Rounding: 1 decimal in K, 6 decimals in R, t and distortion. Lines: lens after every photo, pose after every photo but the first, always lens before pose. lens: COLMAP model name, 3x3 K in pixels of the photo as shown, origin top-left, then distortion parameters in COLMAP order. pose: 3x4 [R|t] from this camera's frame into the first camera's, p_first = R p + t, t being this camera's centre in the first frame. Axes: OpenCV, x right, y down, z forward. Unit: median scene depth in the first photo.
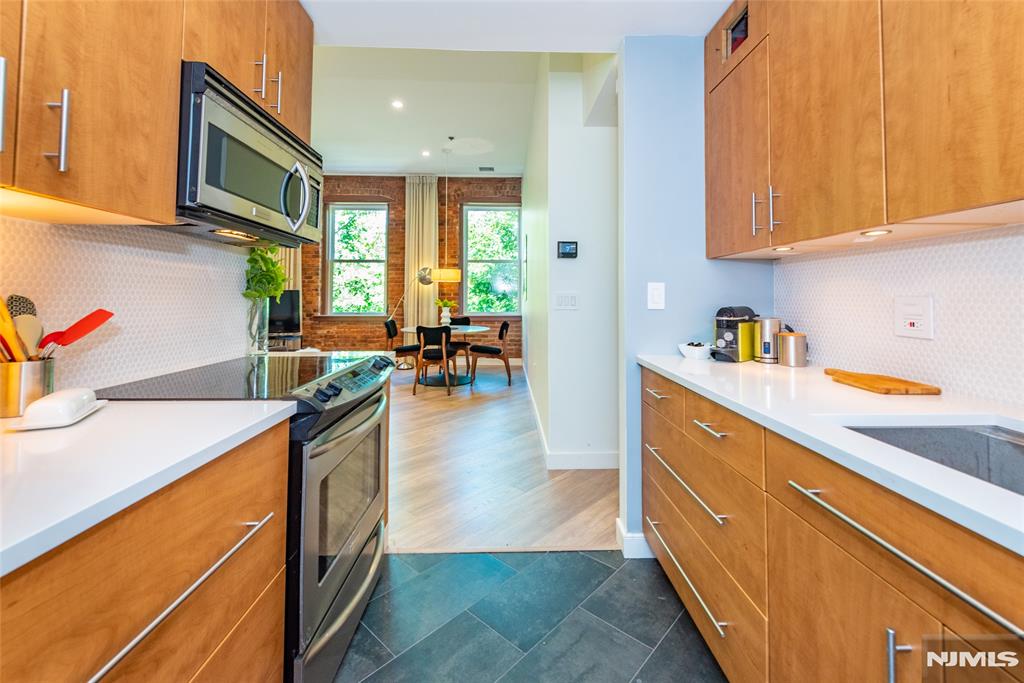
lens RADIAL K [[431.9, 0, 517.7], [0, 431.9, 282.6], [0, 0, 1]] dist [0.002076, -0.007875]
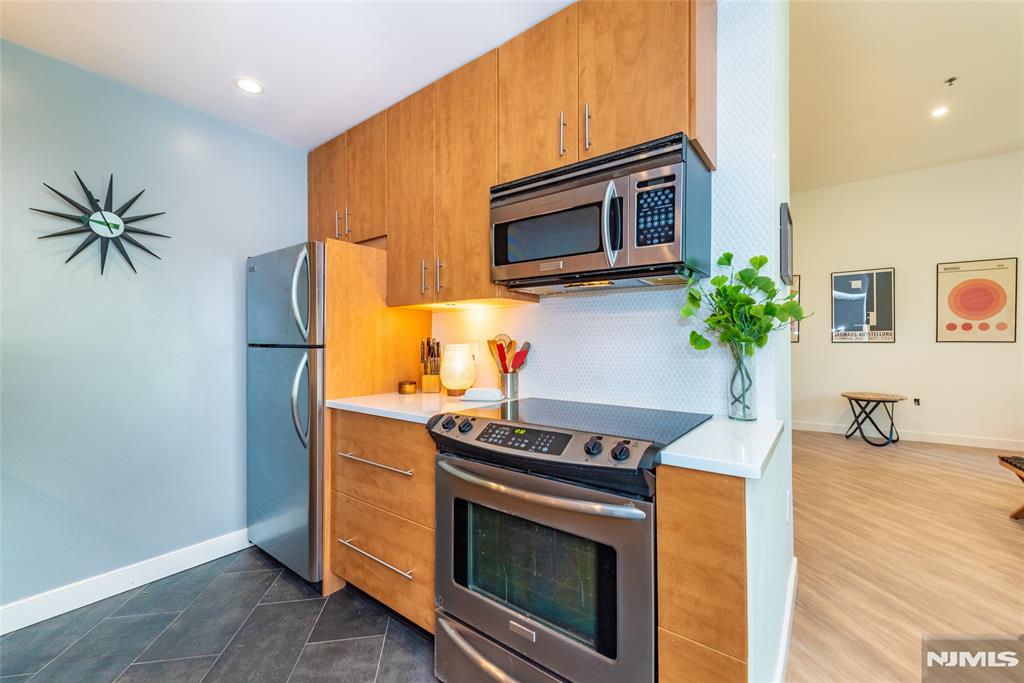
lens RADIAL K [[414.2, 0, 512.0], [0, 414.2, 341.5], [0, 0, 1]] dist [0.002146, 0.000107]
pose [[-0.631114, -0.006314, -0.775665, 0.219026], [0.029425, 0.999052, -0.032074, 0.048378], [0.775132, -0.043066, -0.630330, 1.229736]]
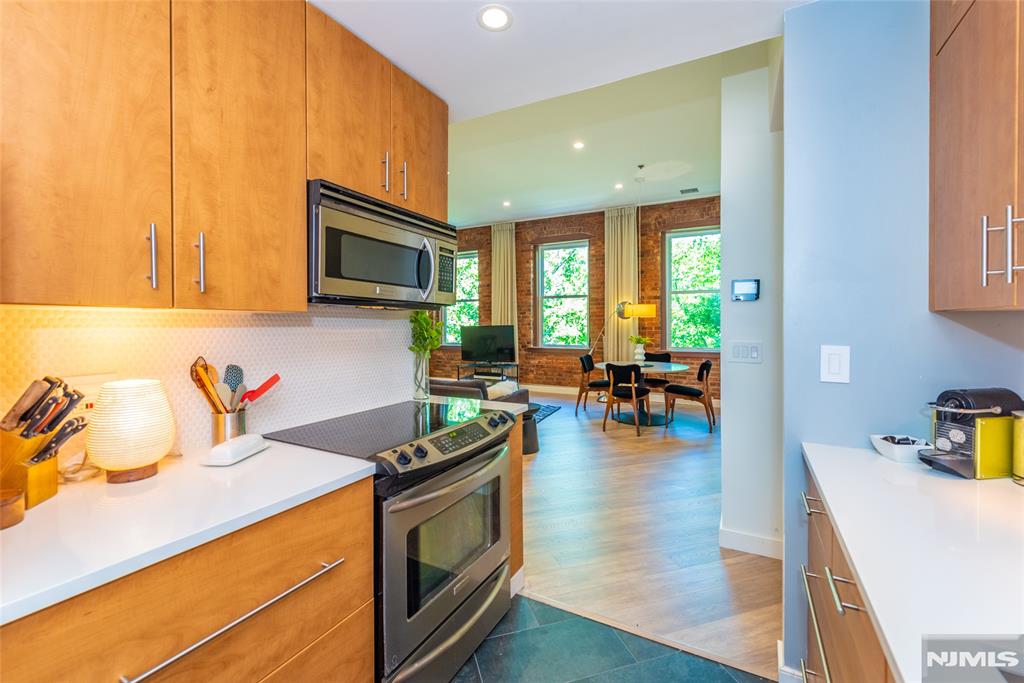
lens RADIAL K [[423.8, 0, 516.8], [0, 423.8, 326.6], [0, 0, 1]] dist [0.002155, -0.007516]
pose [[0.864456, -0.000601, -0.502709, 0.233778], [0.022753, 0.999021, 0.037931, -0.076323], [0.502194, -0.044228, 0.863623, 0.135731]]
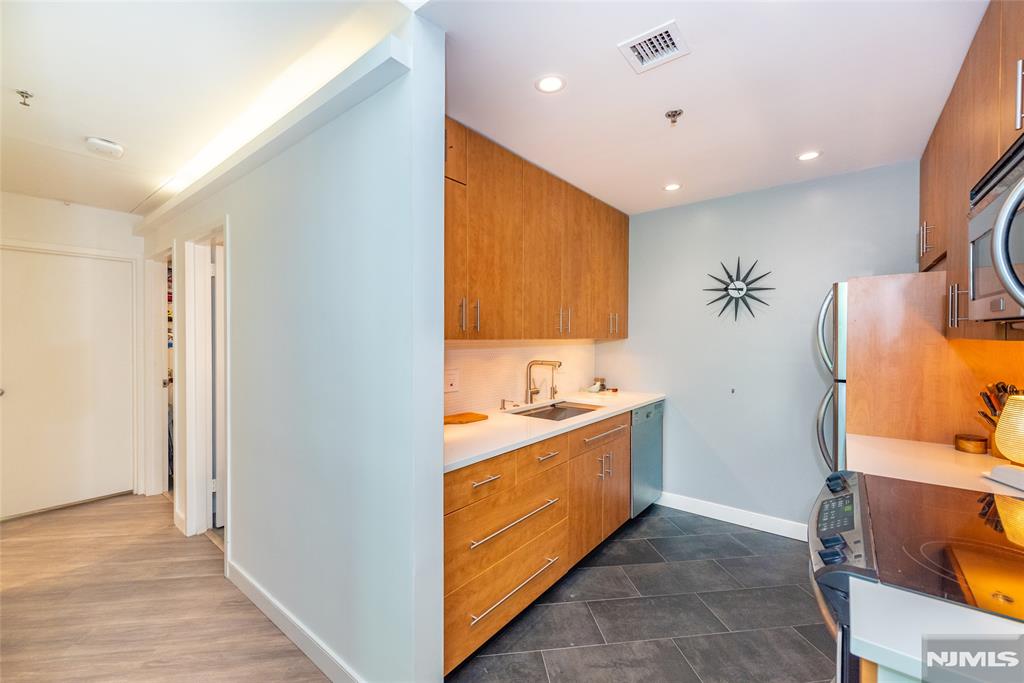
lens RADIAL K [[414.2, 0, 512.0], [0, 414.2, 341.5], [0, 0, 1]] dist [0.002146, 0.000107]
pose [[-0.755658, -0.008947, 0.654905, -0.341349], [-0.025209, 0.999563, -0.015431, -0.052529], [-0.654481, -0.028170, -0.755554, 1.609616]]
